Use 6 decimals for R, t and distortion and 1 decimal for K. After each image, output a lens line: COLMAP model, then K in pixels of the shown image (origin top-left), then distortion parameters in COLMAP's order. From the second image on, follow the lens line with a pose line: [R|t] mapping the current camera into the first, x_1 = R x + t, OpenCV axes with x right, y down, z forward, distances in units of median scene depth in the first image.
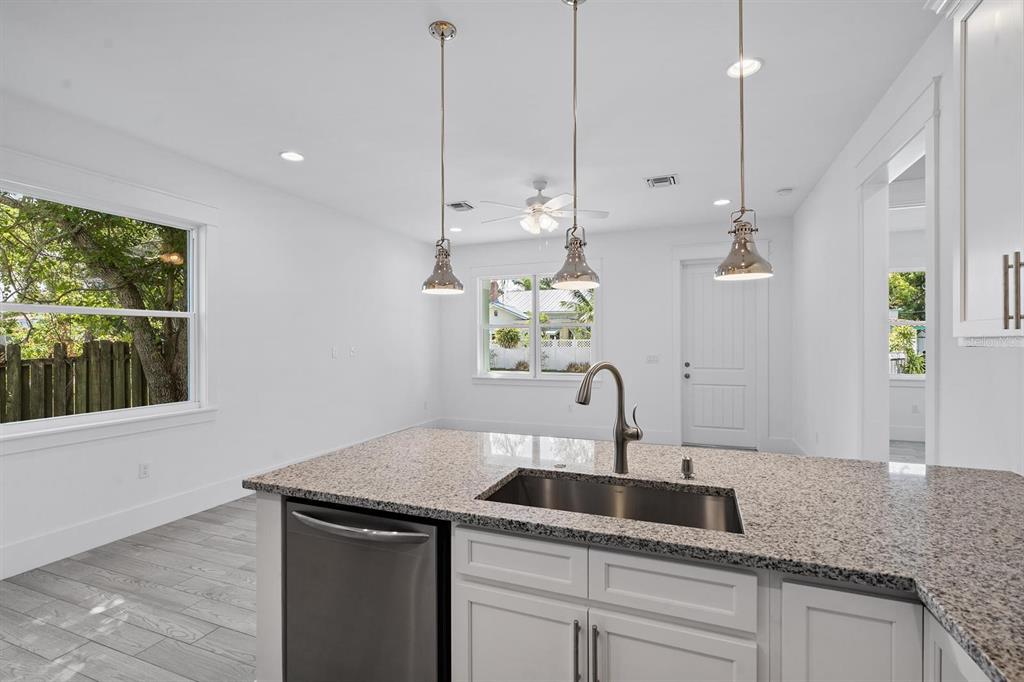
lens RADIAL K [[469.9, 0, 512.0], [0, 469.9, 341.0], [0, 0, 1]] dist [0.002726, 0.000172]
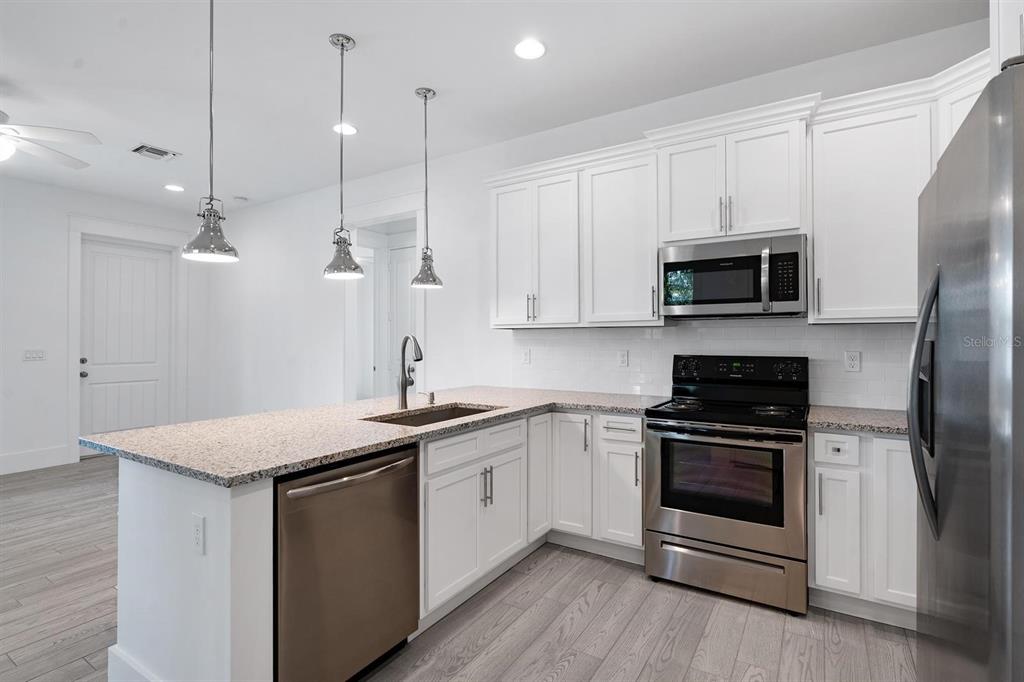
lens RADIAL K [[503.9, 0, 512.0], [0, 503.9, 341.0], [0, 0, 1]] dist [0.000527, 0.000150]
pose [[0.206600, -0.003722, 0.978418, -1.344121], [0.002143, 0.999992, 0.003352, 0.058414], [-0.978423, 0.001404, 0.206606, 0.344744]]
